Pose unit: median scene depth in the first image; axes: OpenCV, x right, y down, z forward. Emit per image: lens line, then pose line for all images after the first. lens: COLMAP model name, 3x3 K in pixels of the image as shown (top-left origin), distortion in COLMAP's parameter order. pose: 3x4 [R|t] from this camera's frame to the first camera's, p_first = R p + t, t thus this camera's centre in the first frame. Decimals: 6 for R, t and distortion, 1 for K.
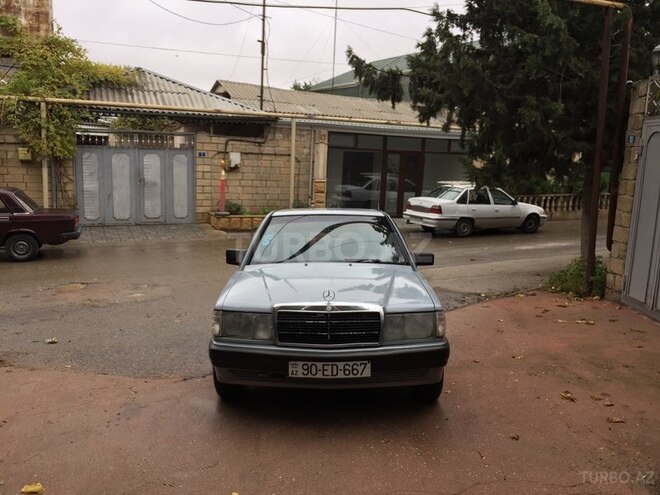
lens RADIAL K [[554.5, 0, 330.0], [0, 554.5, 247.5], [0, 0, 1]] dist [0.074096, -0.093818]
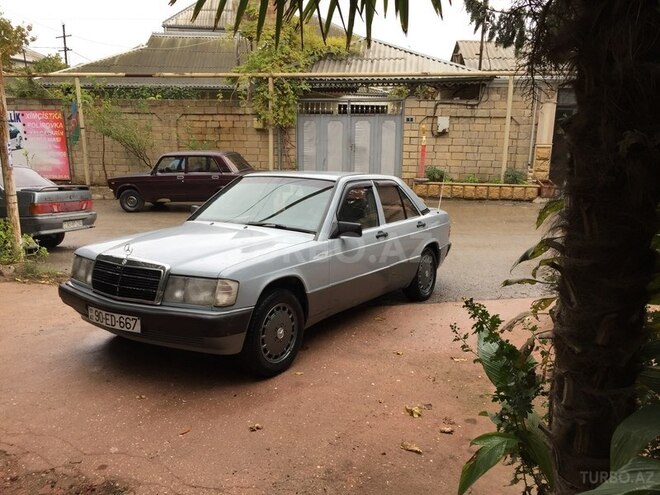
lens RADIAL K [[554.5, 0, 330.0], [0, 554.5, 247.5], [0, 0, 1]] dist [0.074096, -0.093818]
pose [[0.848264, 0.096825, -0.520647, 0.193852], [-0.067317, 0.994883, 0.075343, -0.004921], [0.525277, -0.028862, 0.850441, 0.070911]]
